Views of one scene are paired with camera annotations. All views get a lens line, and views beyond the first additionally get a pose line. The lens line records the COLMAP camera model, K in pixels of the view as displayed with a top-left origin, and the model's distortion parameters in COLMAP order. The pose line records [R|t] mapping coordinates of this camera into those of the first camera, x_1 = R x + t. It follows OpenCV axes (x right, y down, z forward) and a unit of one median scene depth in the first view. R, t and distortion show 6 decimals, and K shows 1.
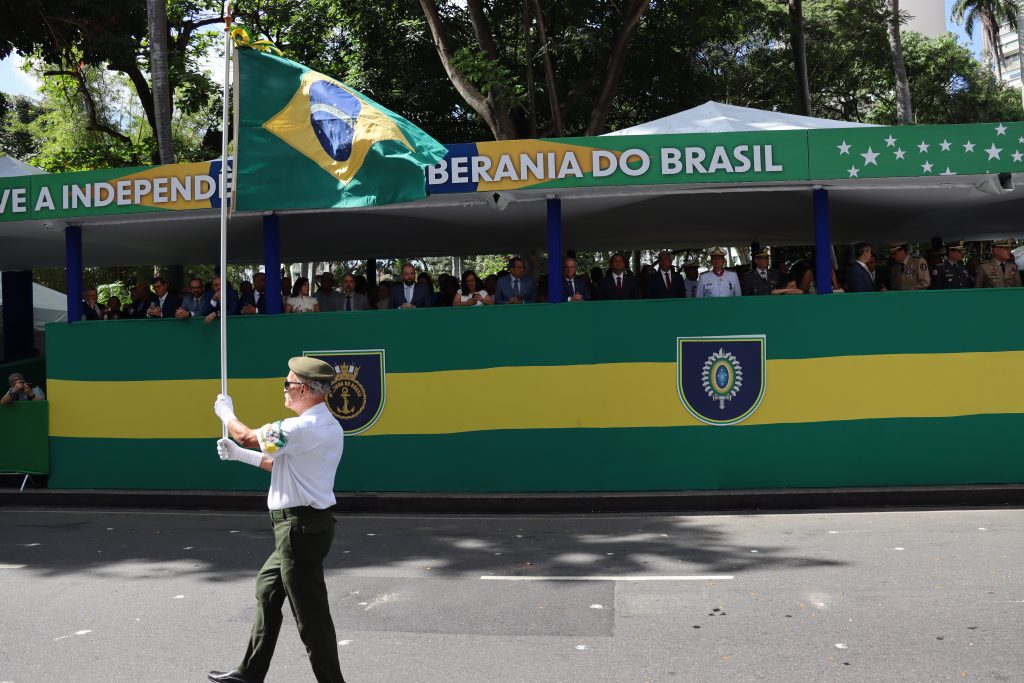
lens RADIAL K [[918.7, 0, 530.6], [0, 918.7, 356.4], [0, 0, 1]] dist [-0.181777, 0.172740]
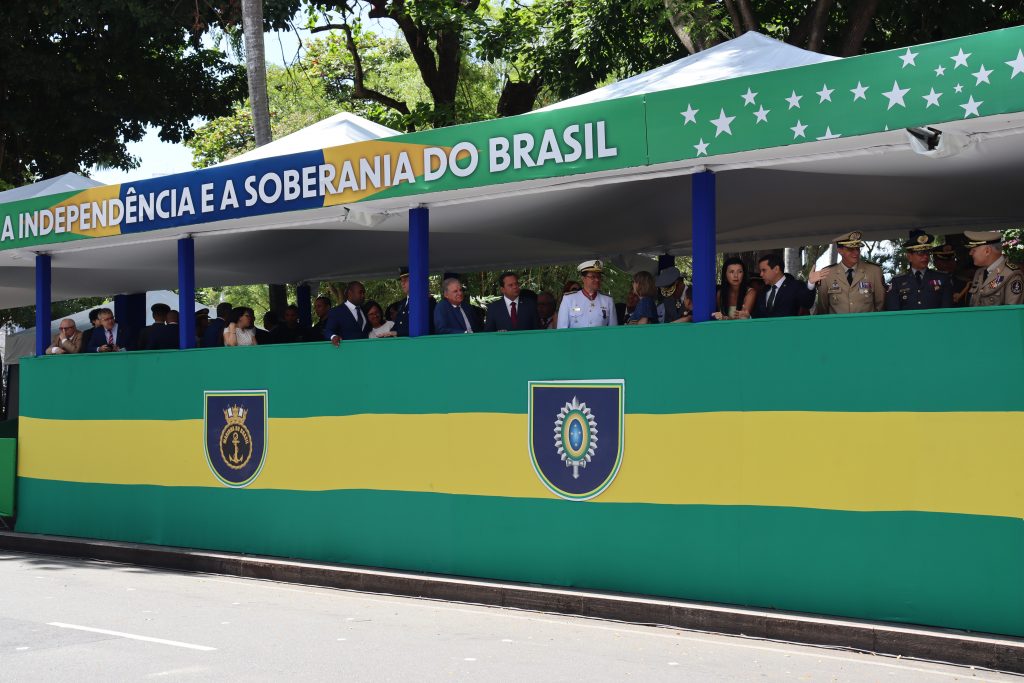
lens RADIAL K [[1448.9, 0, 457.3], [0, 1448.9, 334.1], [0, 0, 1]] dist [0.093200, 0.000000]
pose [[0.821888, -0.006181, -0.569615, 0.810460], [-0.010952, 0.999585, -0.026649, -0.027725], [0.569543, 0.028140, 0.821479, -0.032585]]
